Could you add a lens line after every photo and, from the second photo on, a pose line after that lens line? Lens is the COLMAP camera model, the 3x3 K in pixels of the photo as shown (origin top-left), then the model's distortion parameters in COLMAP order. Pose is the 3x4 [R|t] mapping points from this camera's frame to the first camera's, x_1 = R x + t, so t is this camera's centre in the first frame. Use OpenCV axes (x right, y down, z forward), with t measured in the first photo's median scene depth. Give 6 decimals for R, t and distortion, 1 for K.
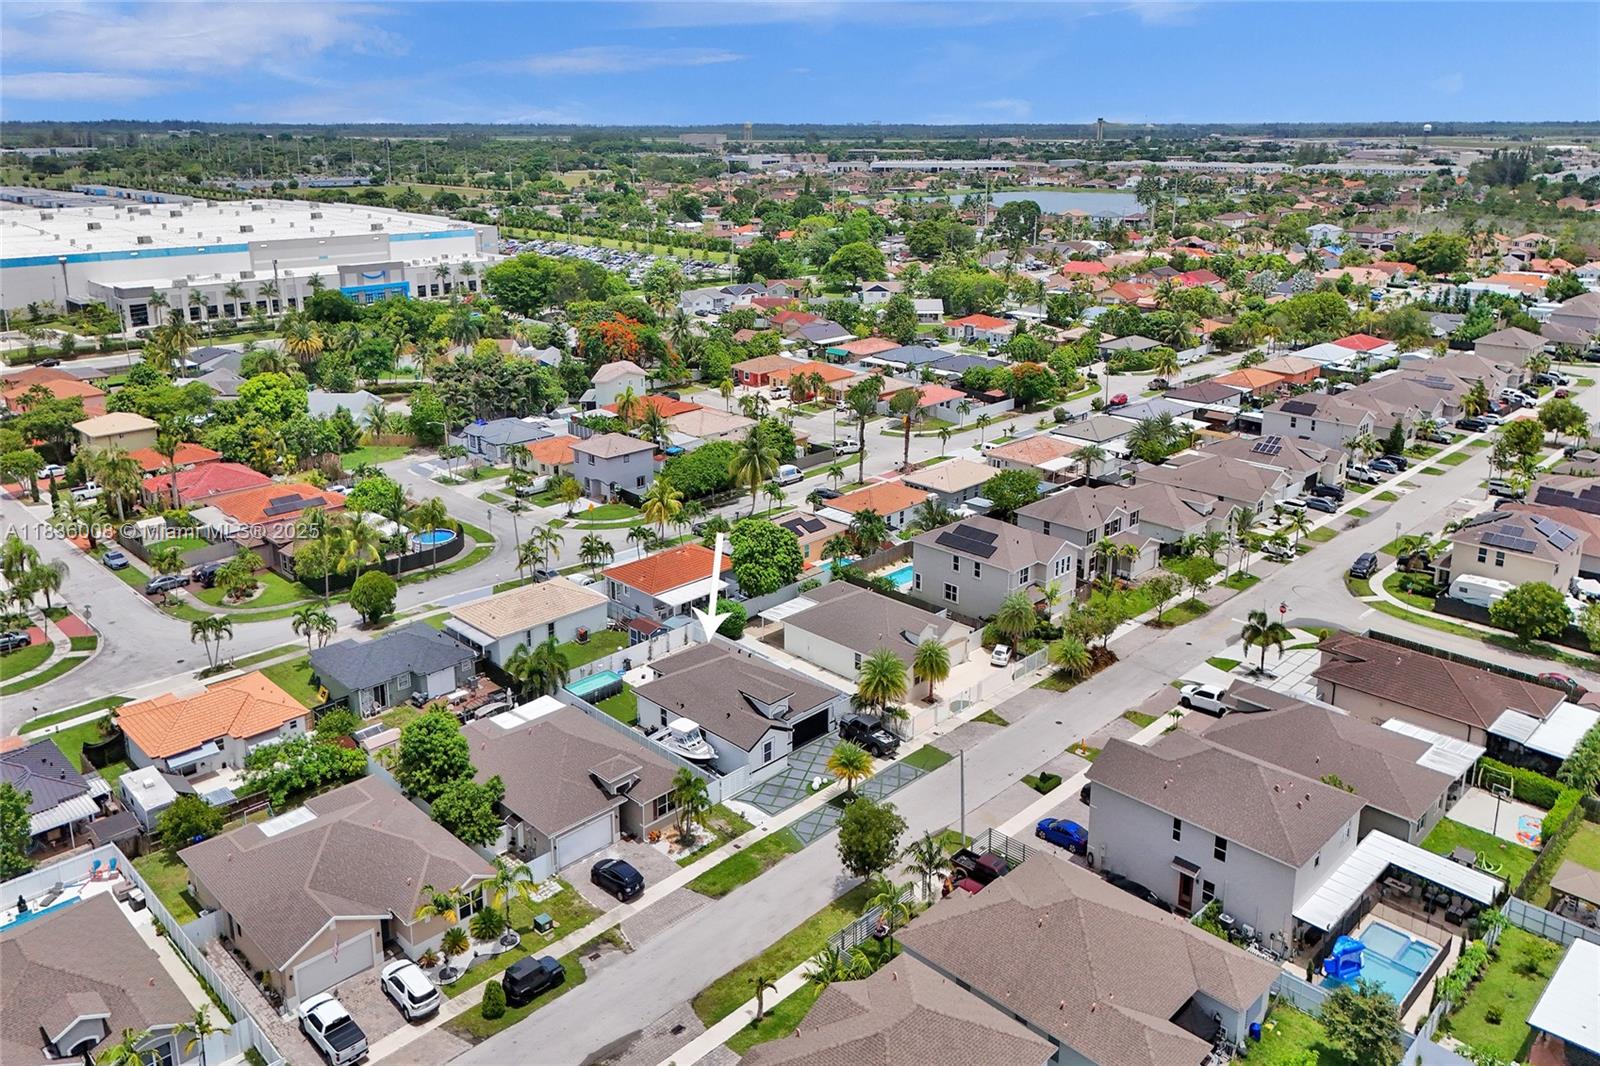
lens RADIAL K [[1093.7, 0, 762.6], [0, 1093.7, 553.7], [0, 0, 1]] dist [0.028927, -0.001772]
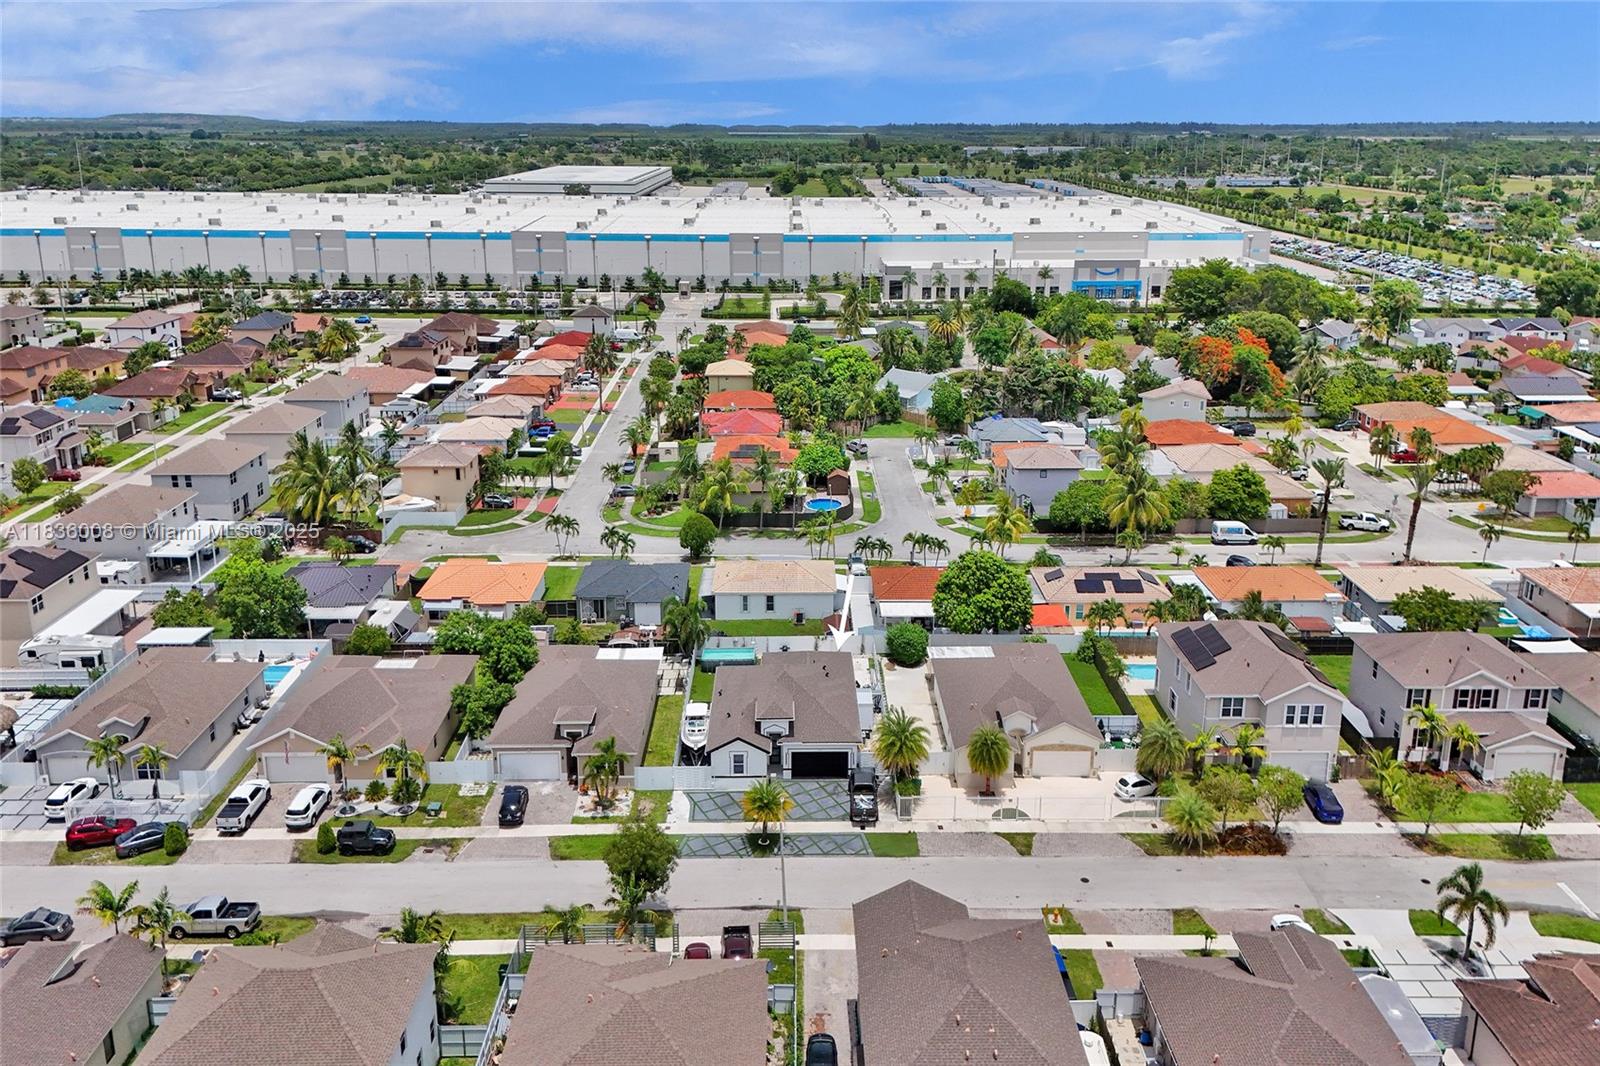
lens RADIAL K [[1087.4, 0, 796.4], [0, 1087.4, 517.6], [0, 0, 1]] dist [0.095559, -0.102240]
pose [[0.737981, 0.229164, -0.634718, 0.448993], [-0.247930, 0.966867, 0.060820, -0.075104], [0.627626, 0.112481, 0.770346, 0.190154]]
